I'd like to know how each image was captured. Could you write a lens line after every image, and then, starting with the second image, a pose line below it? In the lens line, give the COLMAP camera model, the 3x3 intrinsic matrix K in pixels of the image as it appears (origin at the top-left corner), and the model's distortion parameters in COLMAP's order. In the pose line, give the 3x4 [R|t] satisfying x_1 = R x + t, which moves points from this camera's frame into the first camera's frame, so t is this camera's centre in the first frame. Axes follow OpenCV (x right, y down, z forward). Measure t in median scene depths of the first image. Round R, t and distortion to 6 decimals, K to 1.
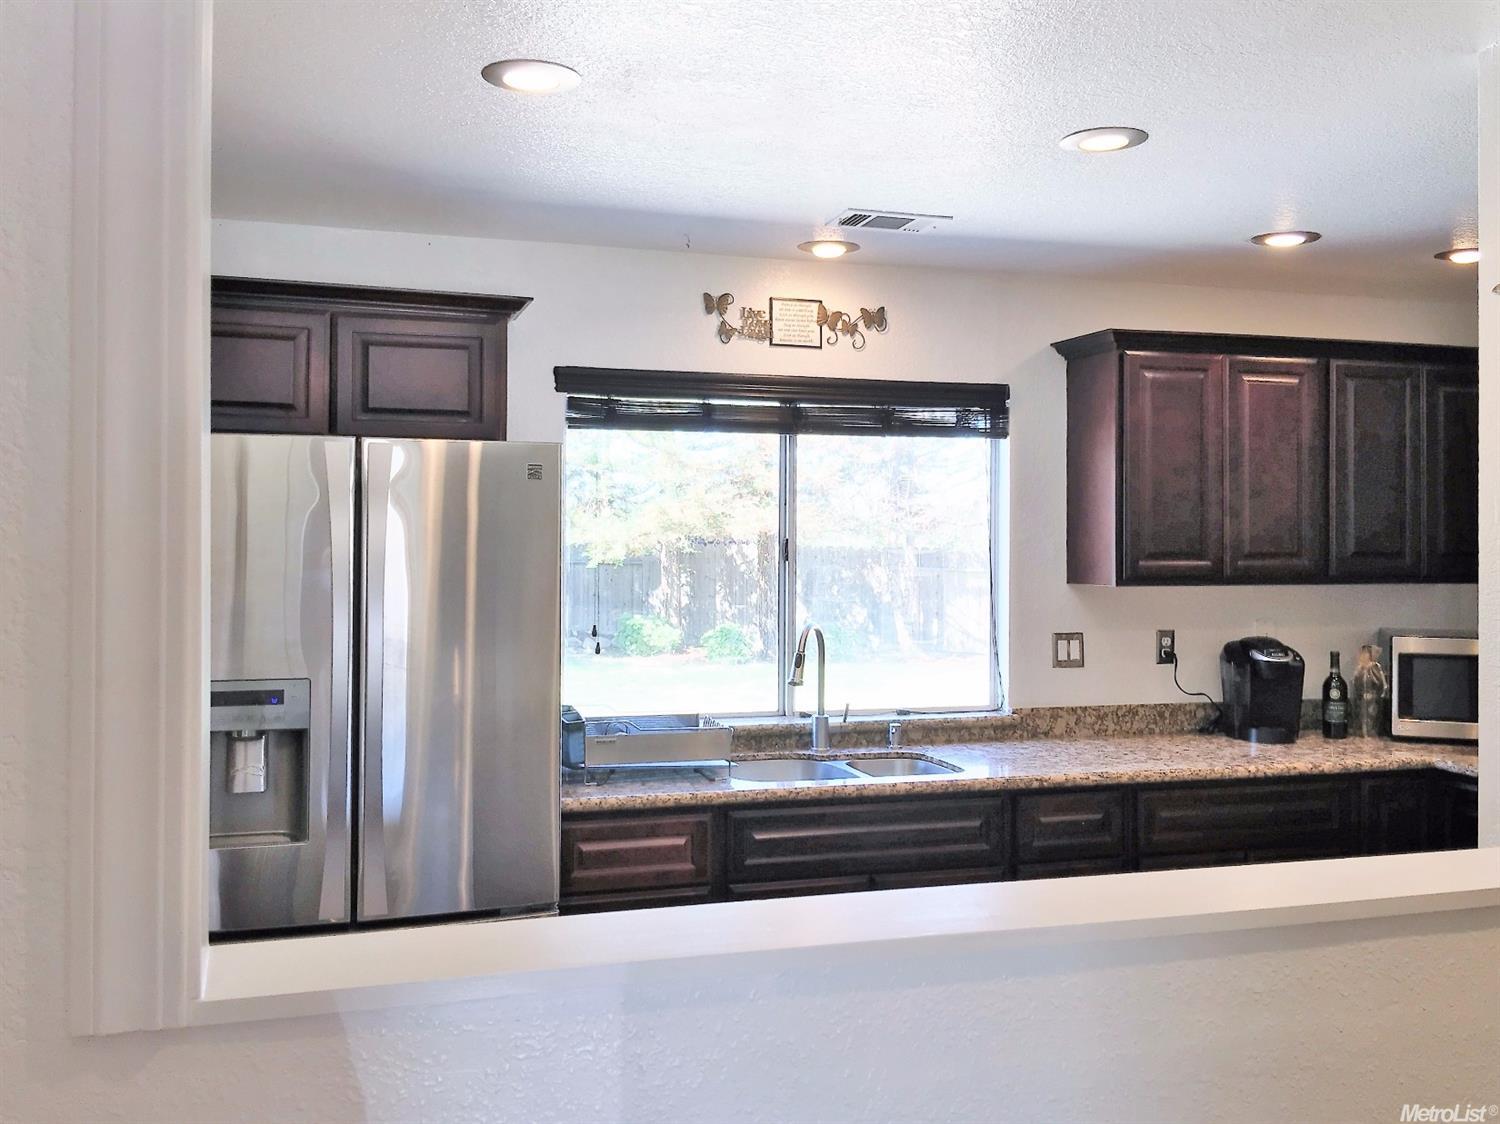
lens RADIAL K [[1254.0, 0, 750.0], [0, 1254.0, 562.0], [0, 0, 1]] dist [-0.002041, -0.000816]
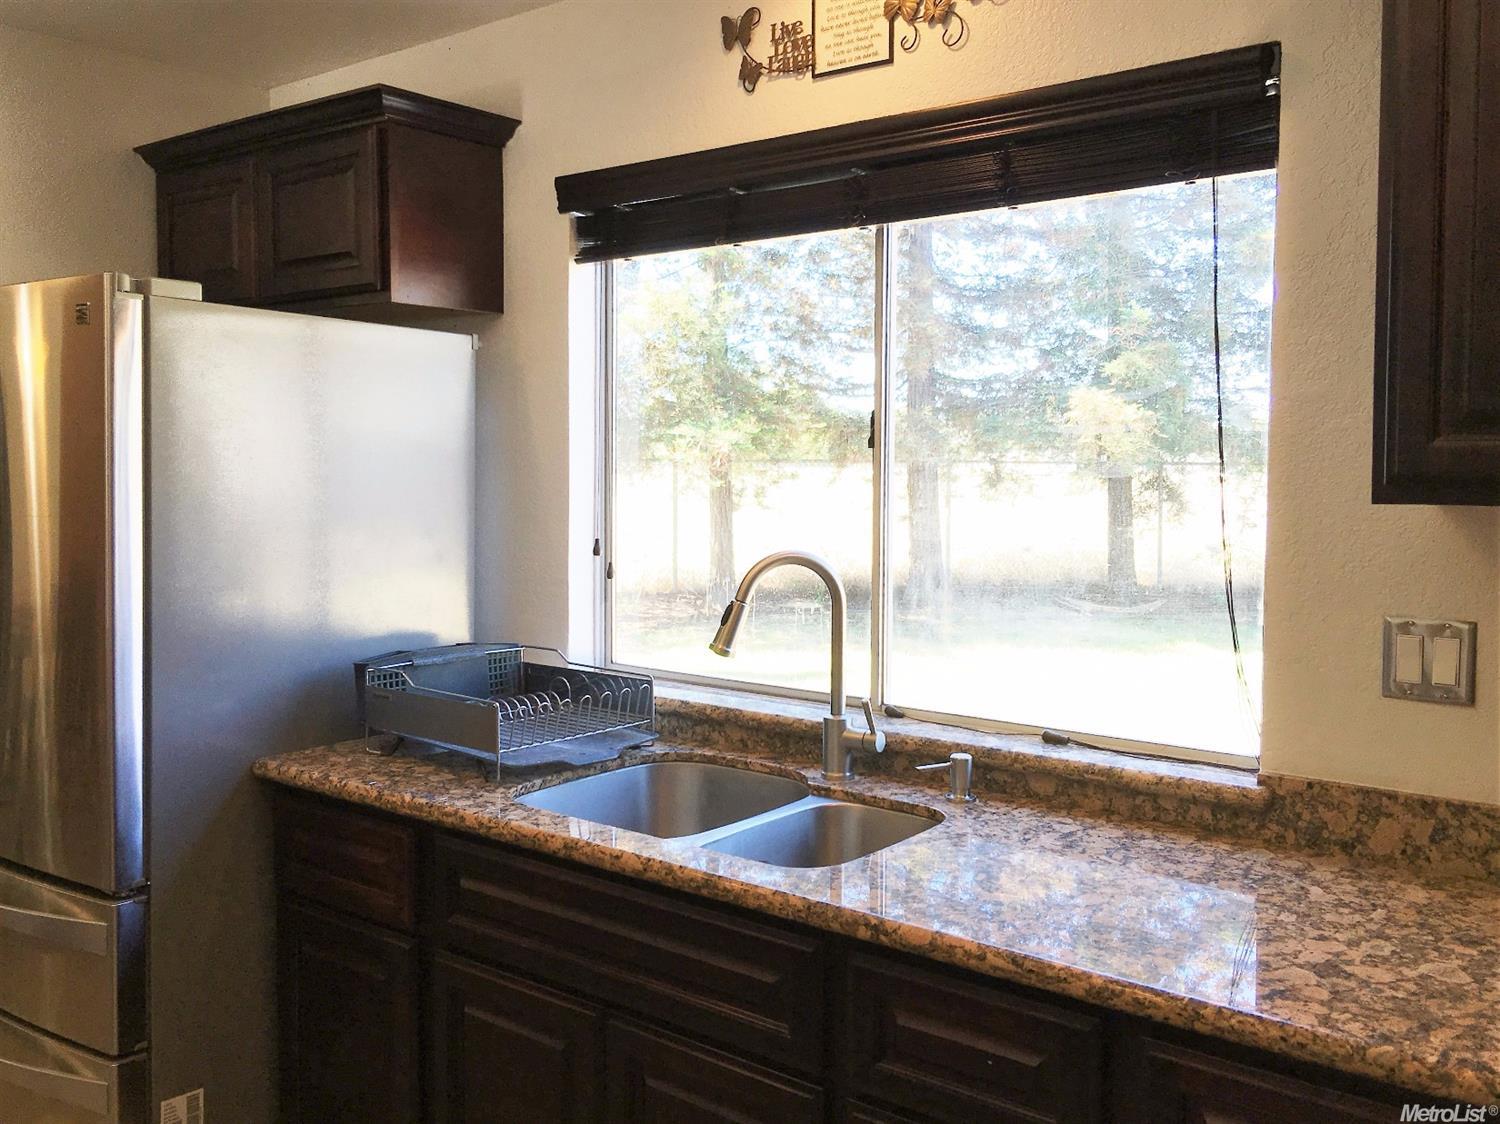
lens RADIAL K [[1298.2, 0, 750.6], [0, 1298.2, 541.4], [0, 0, 1]] dist [0.078125, -0.136765]
pose [[0.596898, 0.047331, -0.800920, 0.485106], [-0.010626, 0.998637, 0.051096, 0.012171], [0.802247, -0.021989, 0.596587, 0.589326]]
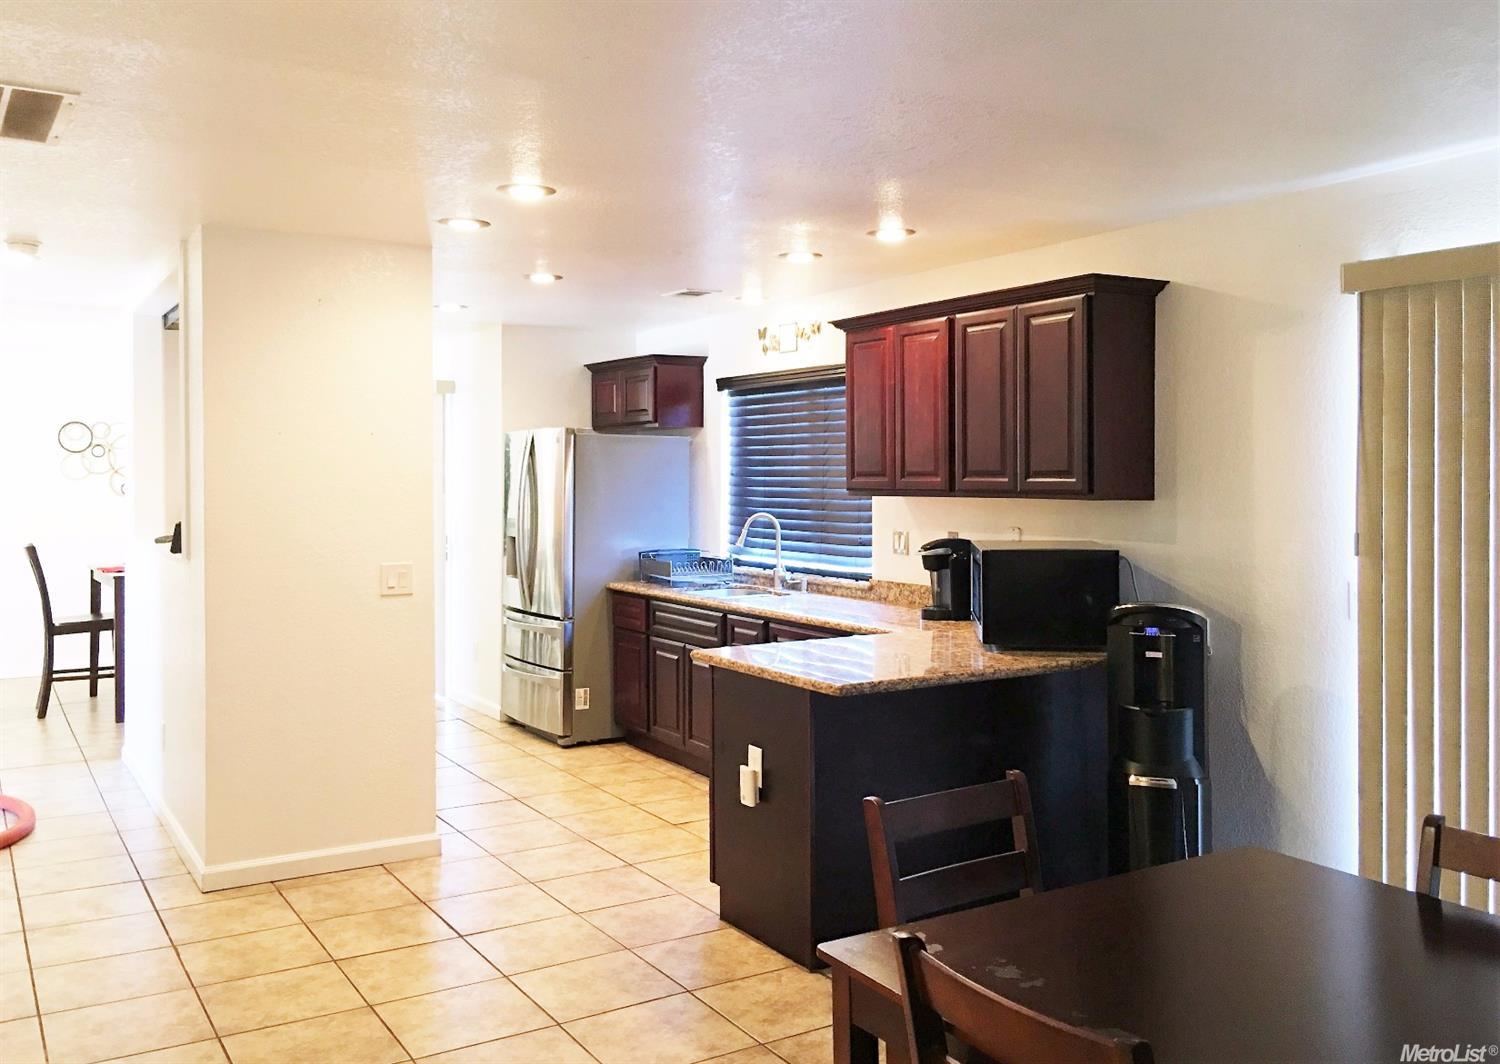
lens RADIAL K [[1281.4, 0, 750.0], [0, 1281.4, 532.0], [0, 0, 1]] dist [0.003515, 0.001325]
pose [[0.264902, 0.038446, -0.963509, 1.659118], [0.001350, 0.999189, 0.040241, 0.001084], [0.964274, -0.011960, 0.264635, 0.478927]]
